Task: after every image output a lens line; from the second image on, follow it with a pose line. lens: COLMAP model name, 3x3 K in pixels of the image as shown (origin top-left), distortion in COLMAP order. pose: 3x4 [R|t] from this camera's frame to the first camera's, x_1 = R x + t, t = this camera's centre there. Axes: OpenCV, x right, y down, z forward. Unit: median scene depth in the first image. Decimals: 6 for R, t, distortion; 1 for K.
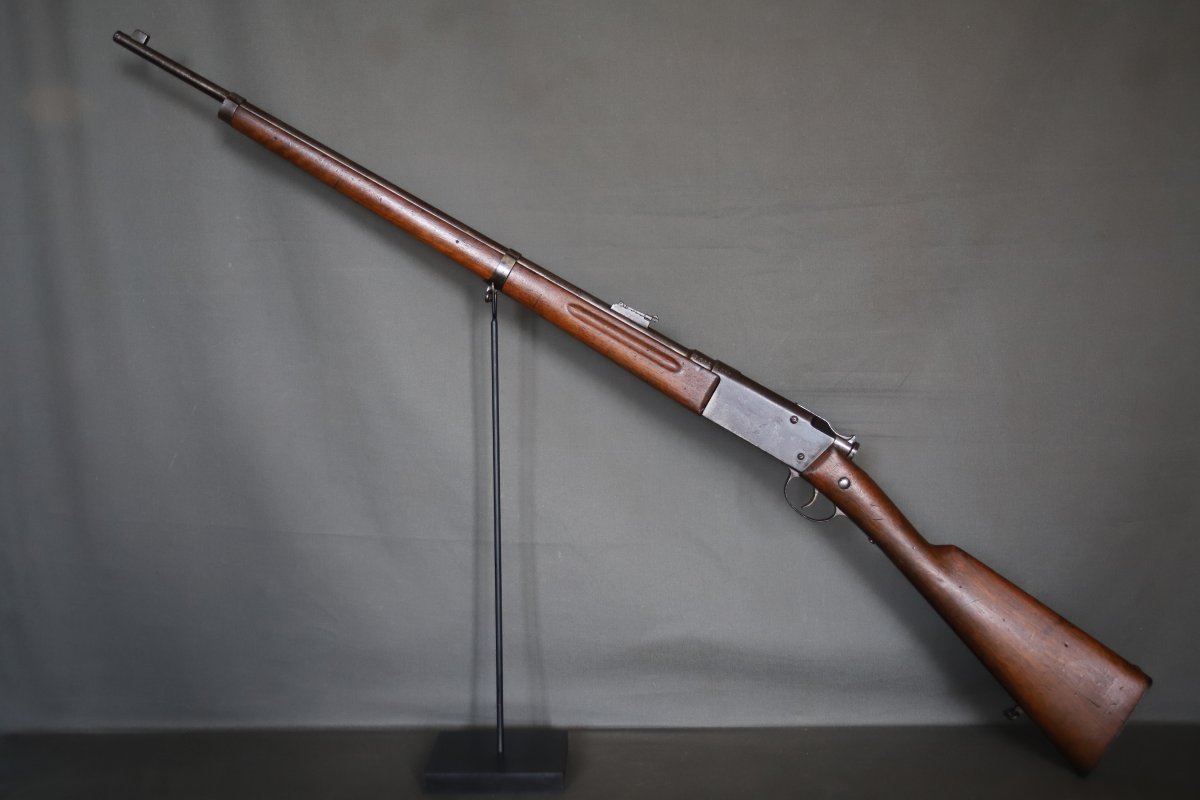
lens RADIAL K [[1599.4, 0, 600.3], [0, 1599.4, 403.5], [0, 0, 1]] dist [-0.046154, 0.000000]
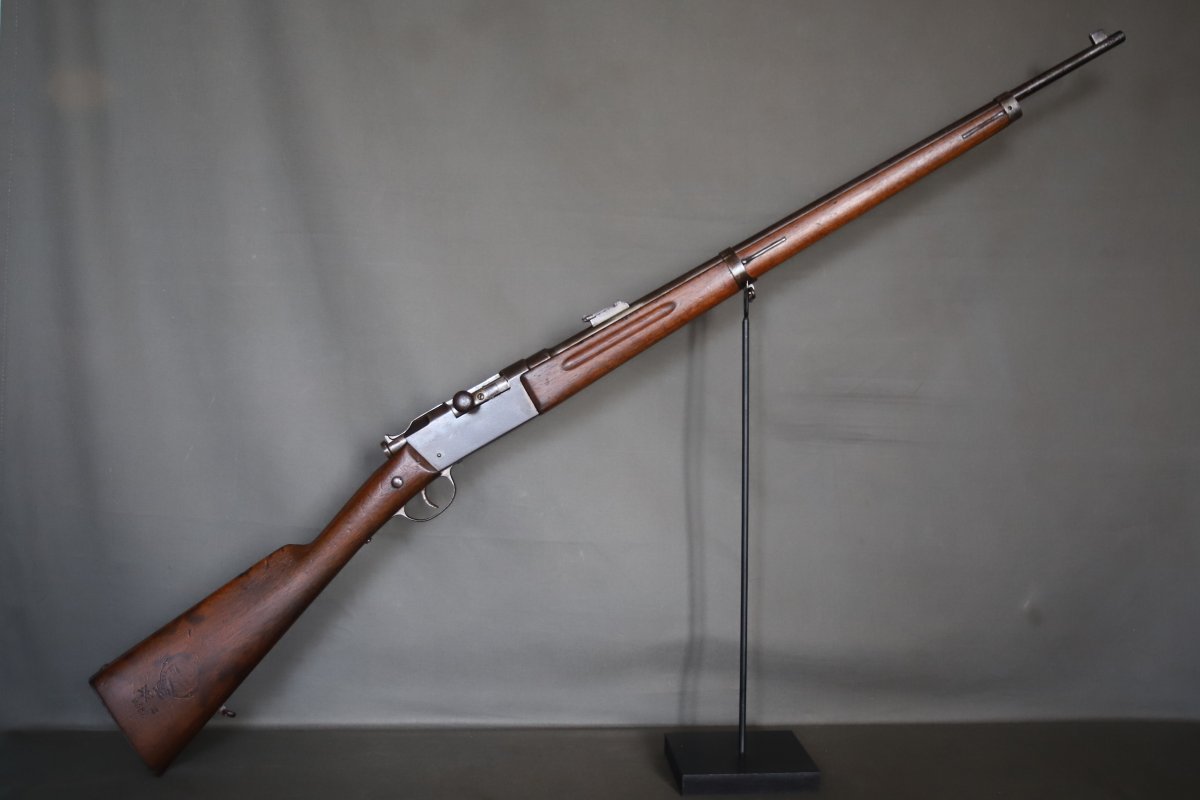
lens RADIAL K [[1577.3, 0, 598.4], [0, 1577.3, 392.5], [0, 0, 1]] dist [-0.081214, 0.000000]
pose [[0.995506, 0.019814, 0.092599, -0.117509], [-0.019078, 0.999779, -0.008825, 0.001993], [-0.092753, 0.007019, 0.995664, 0.014416]]
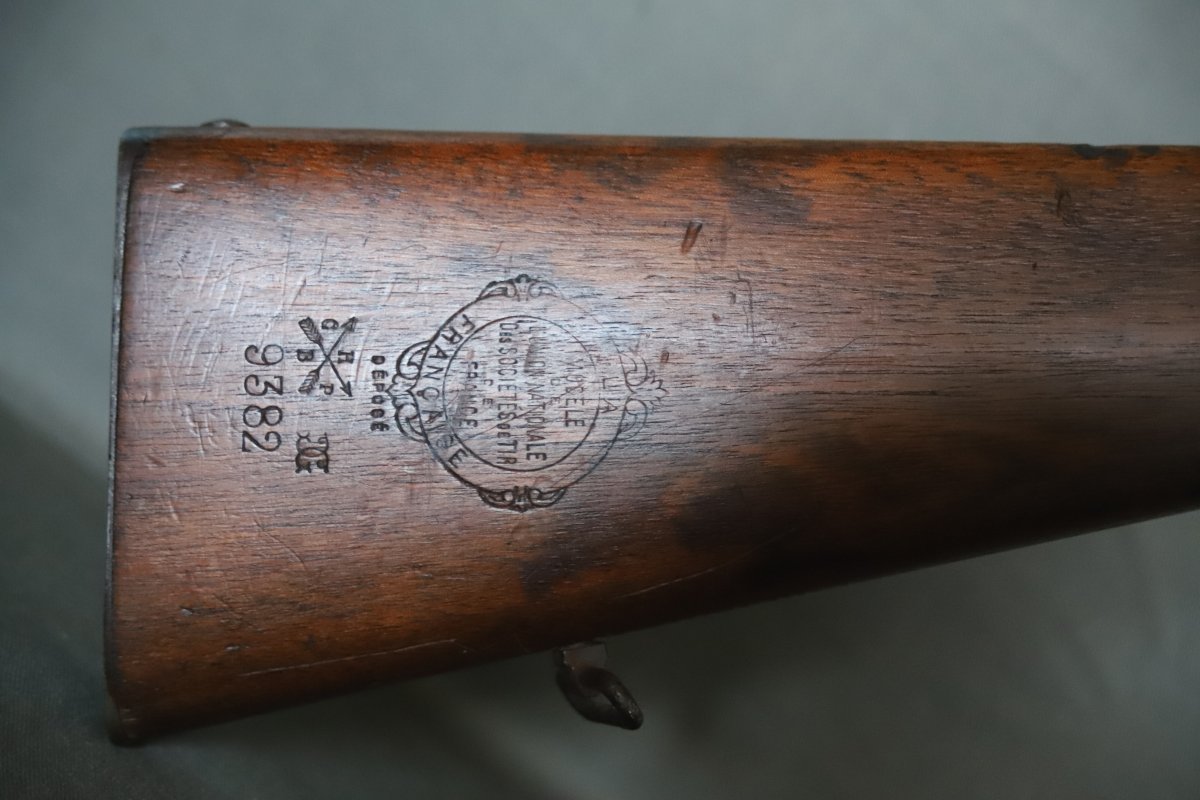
lens RADIAL K [[2691.8, 0, 600.7], [0, 2691.8, 395.7], [0, 0, 1]] dist [0.265452, 0.000000]
pose [[0.797552, 0.601871, -0.040765, -0.260492], [-0.600629, 0.798564, 0.039244, 0.155506], [0.056173, -0.006814, 0.998398, 0.680950]]
